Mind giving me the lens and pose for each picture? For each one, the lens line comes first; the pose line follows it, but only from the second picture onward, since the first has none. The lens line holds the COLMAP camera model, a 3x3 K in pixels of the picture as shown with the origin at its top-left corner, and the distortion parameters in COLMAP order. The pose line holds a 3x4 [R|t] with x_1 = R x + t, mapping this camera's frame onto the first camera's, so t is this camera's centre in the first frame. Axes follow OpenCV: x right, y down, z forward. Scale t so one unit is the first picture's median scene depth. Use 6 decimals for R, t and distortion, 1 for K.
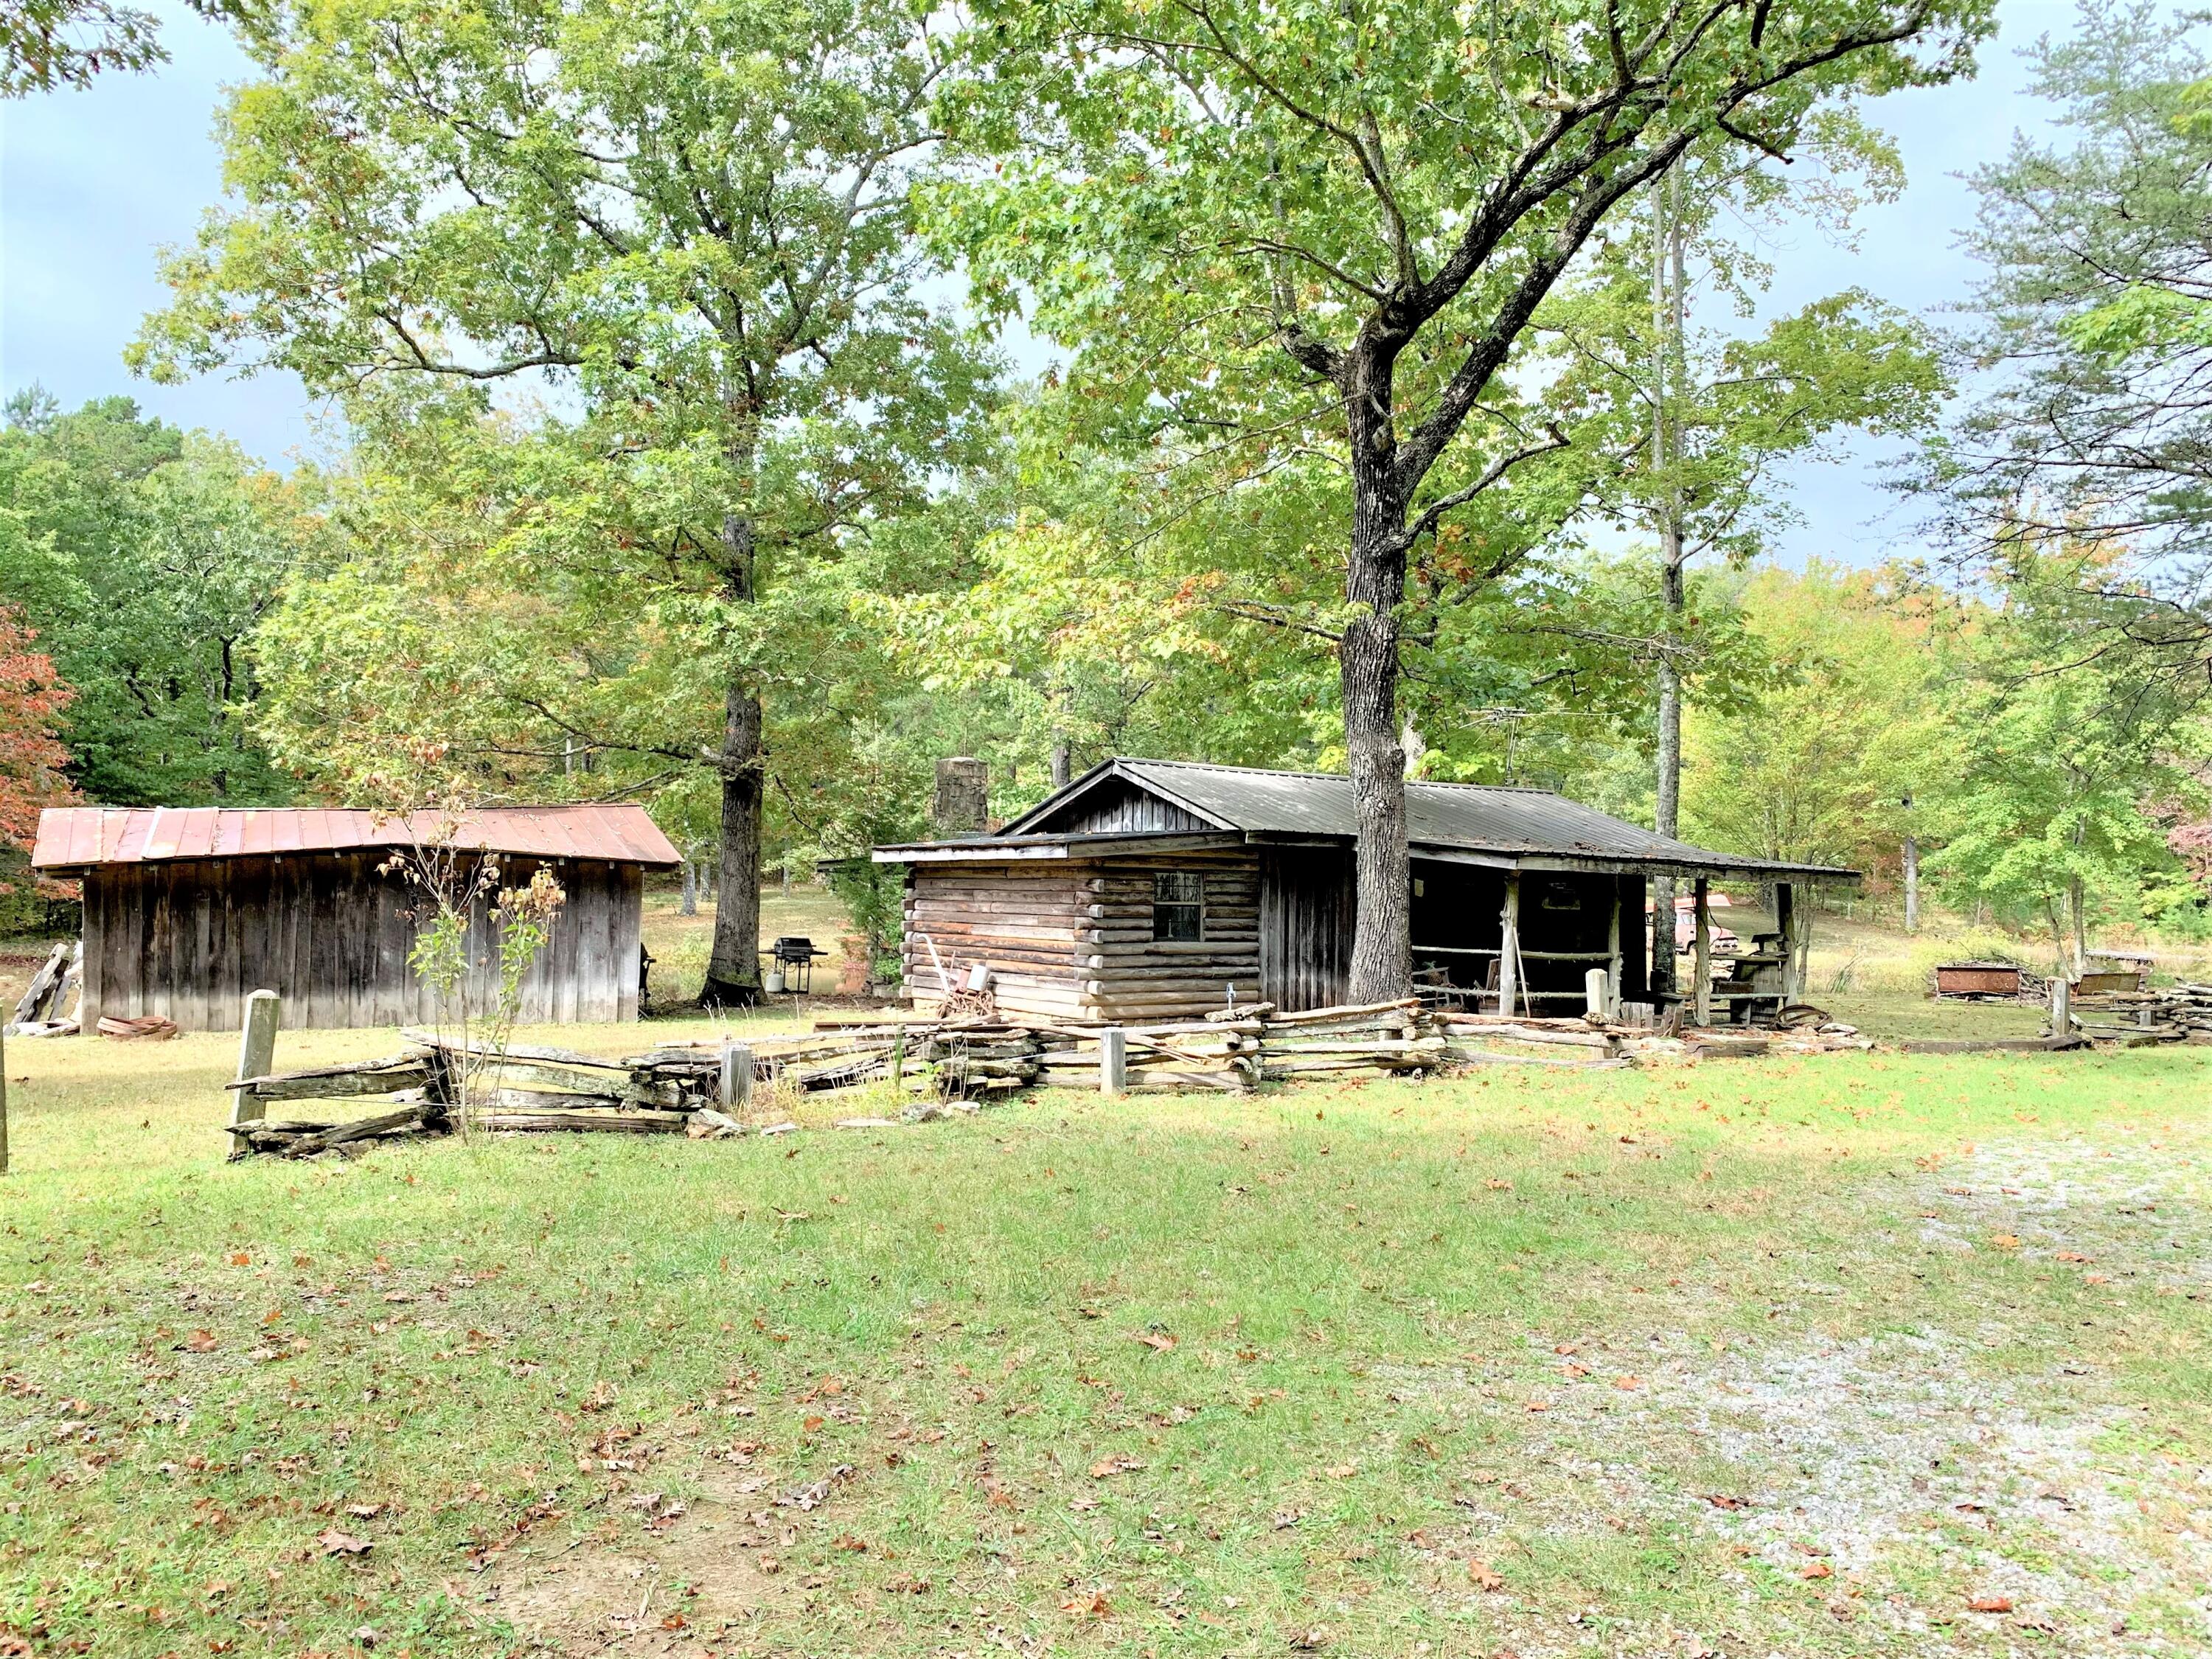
lens RADIAL K [[1685.3, 0, 1106.0], [0, 1685.3, 829.5], [0, 0, 1]] dist [0.080814, -0.256705]
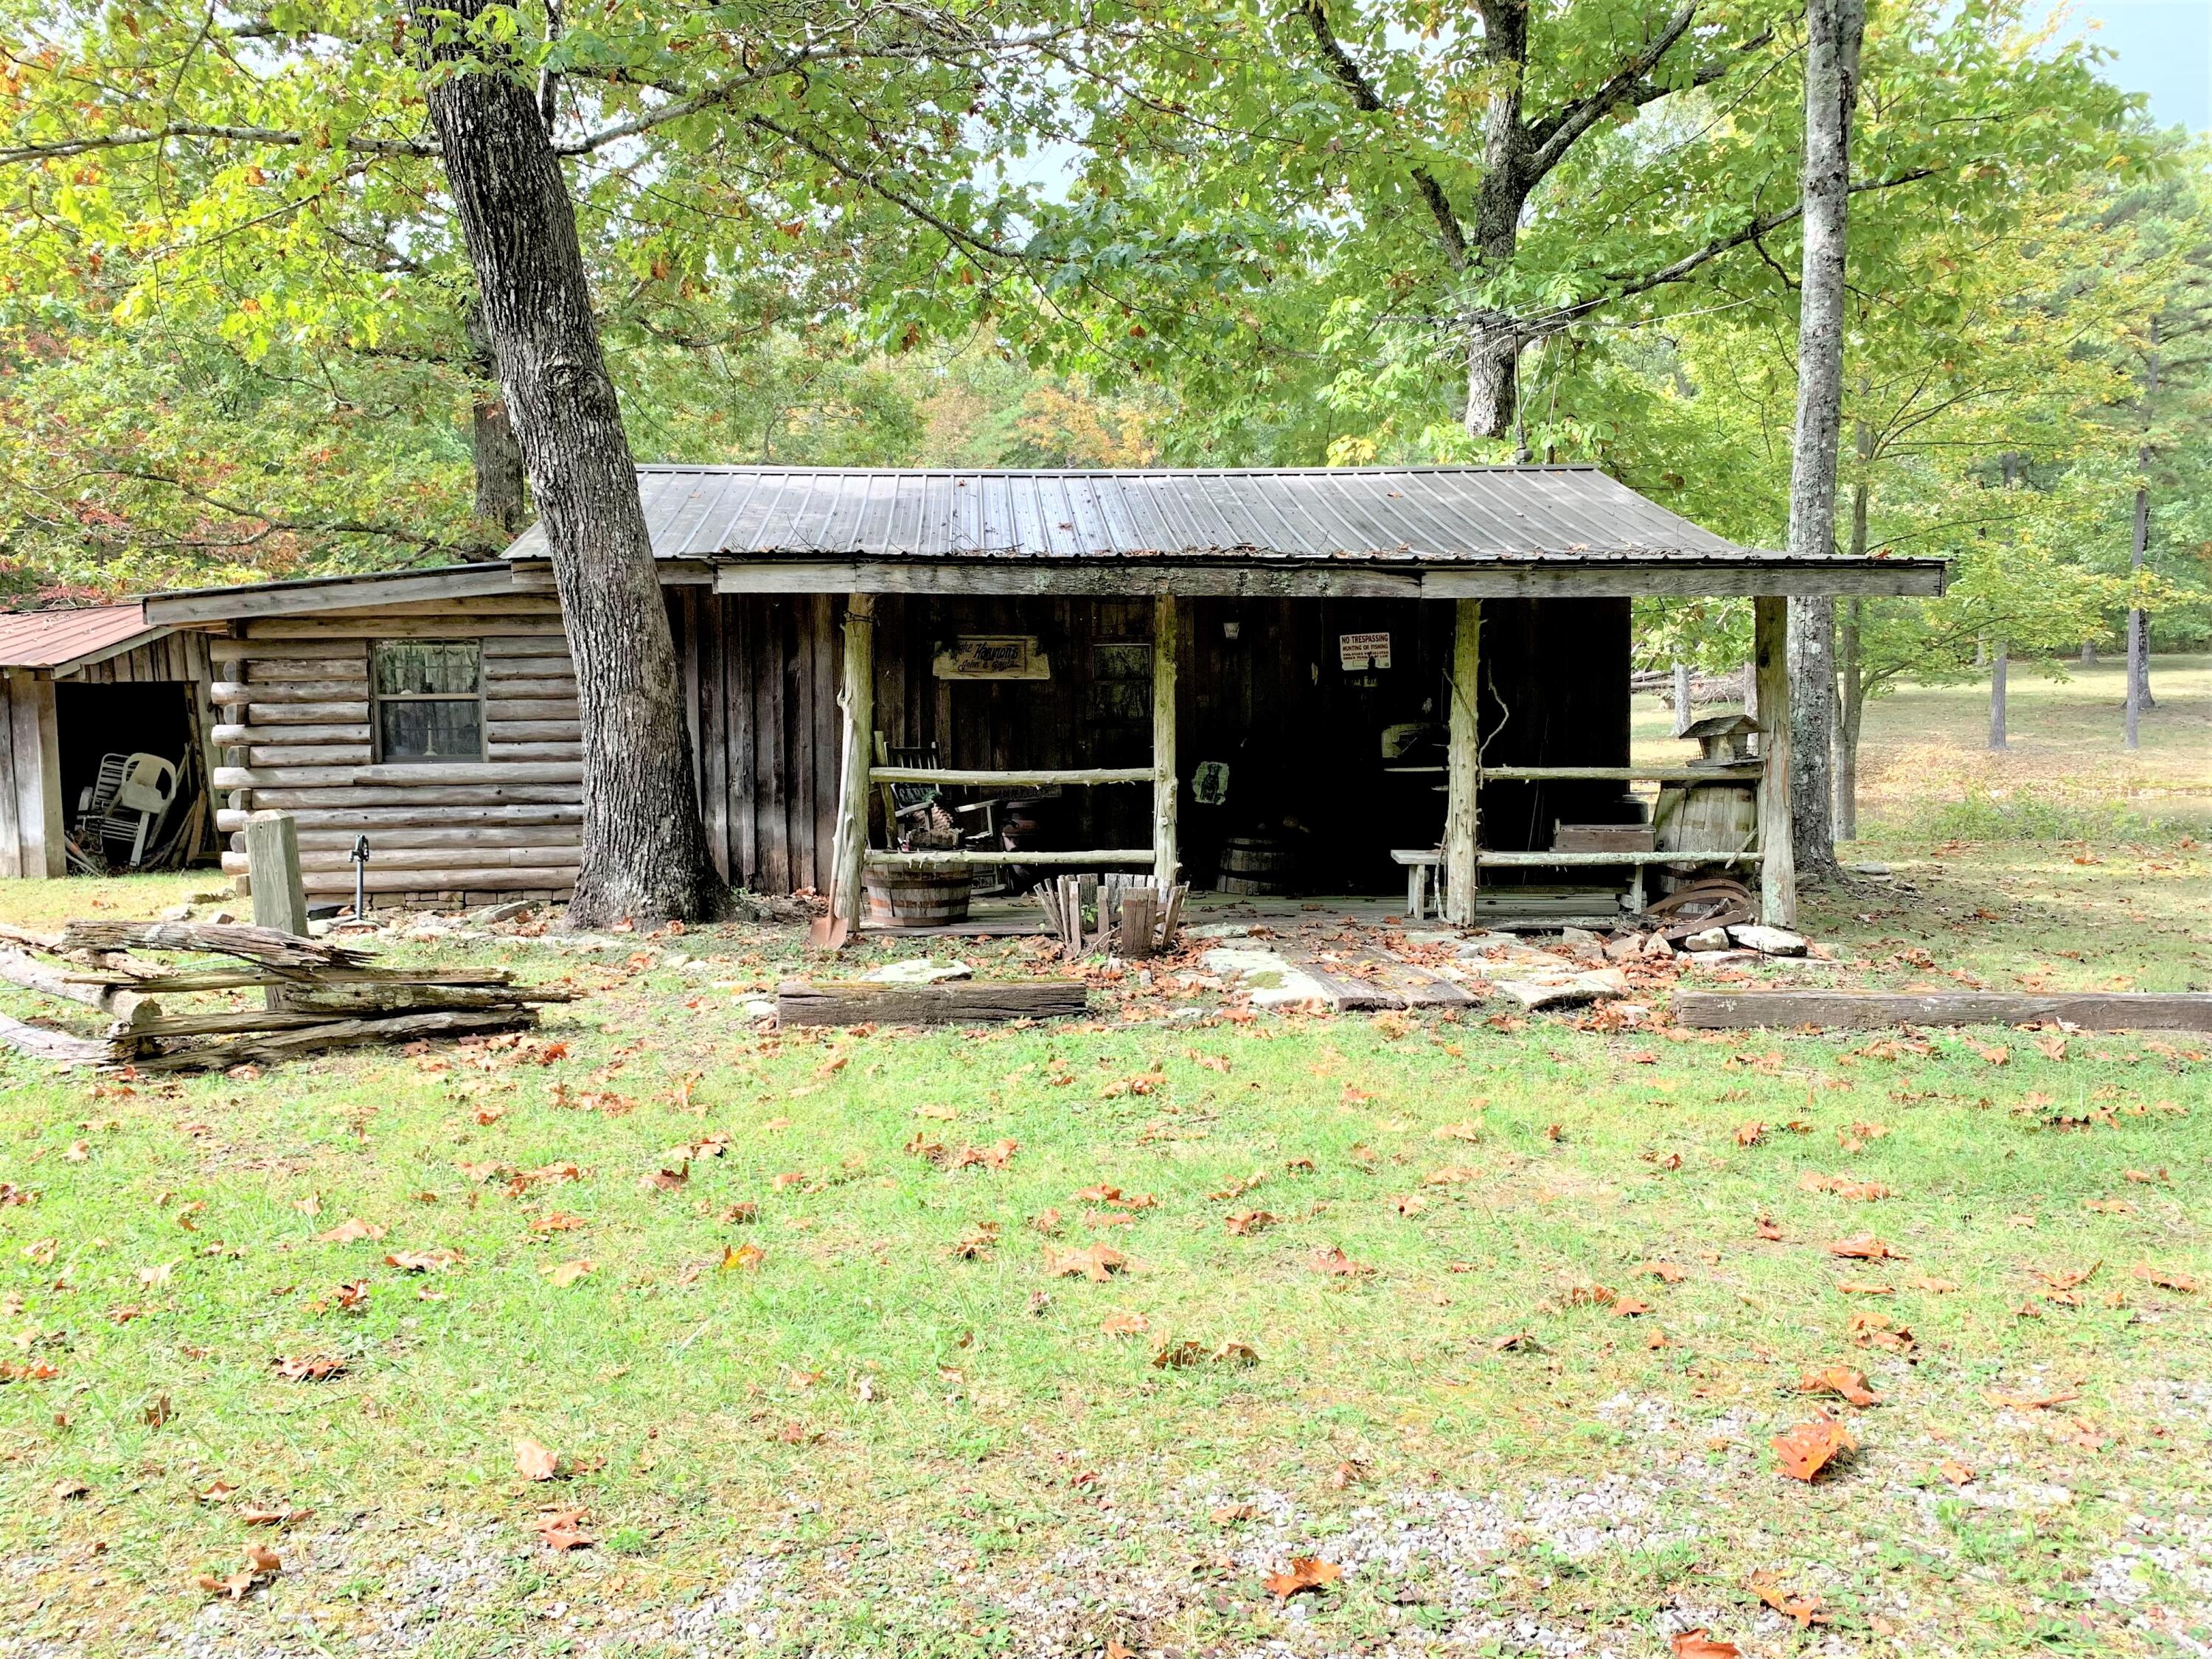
lens RADIAL K [[1700.7, 0, 1106.0], [0, 1700.7, 829.5], [0, 0, 1]] dist [0.153442, -0.275346]
pose [[0.863974, -0.000937, -0.503536, 0.535278], [0.050474, 0.995123, 0.084751, 0.050039], [0.501000, -0.098638, 0.859808, 0.596023]]
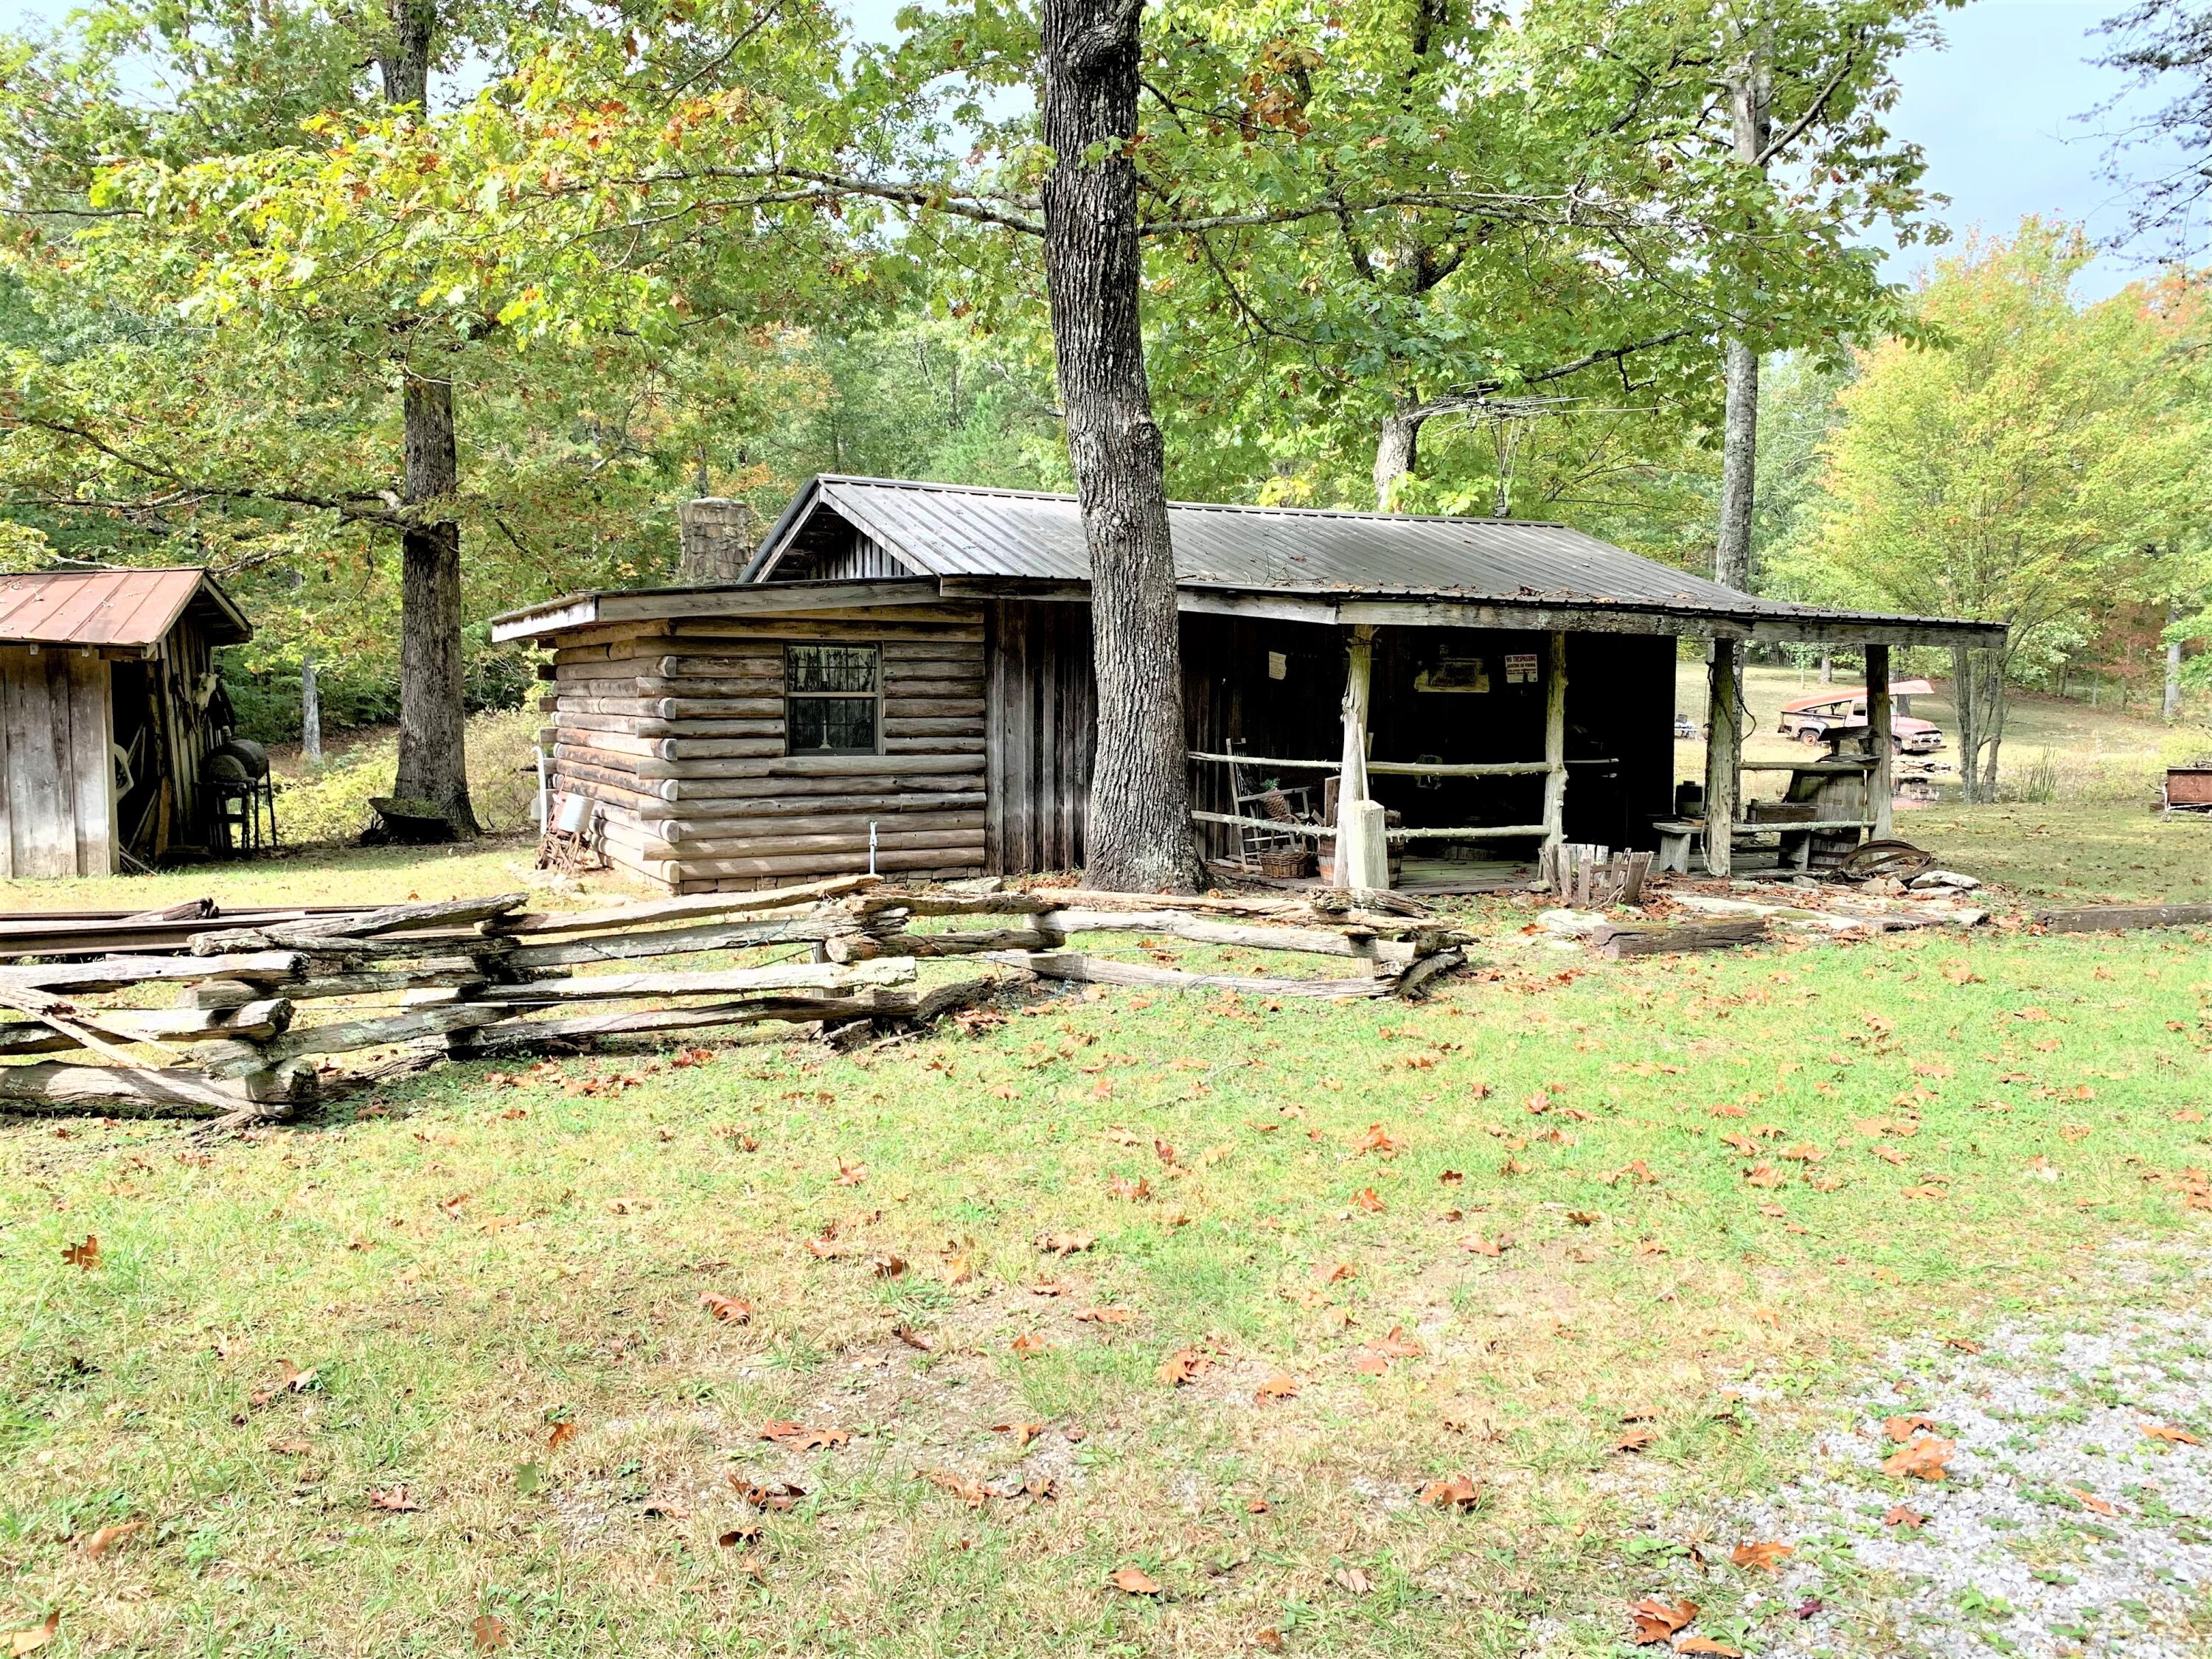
lens RADIAL K [[1700.7, 0, 1106.0], [0, 1700.7, 829.5], [0, 0, 1]] dist [0.153442, -0.275346]
pose [[0.993443, -0.009025, -0.113976, 0.213874], [0.021914, 0.993427, 0.112348, 0.024181], [0.112213, -0.114109, 0.987111, 0.372764]]
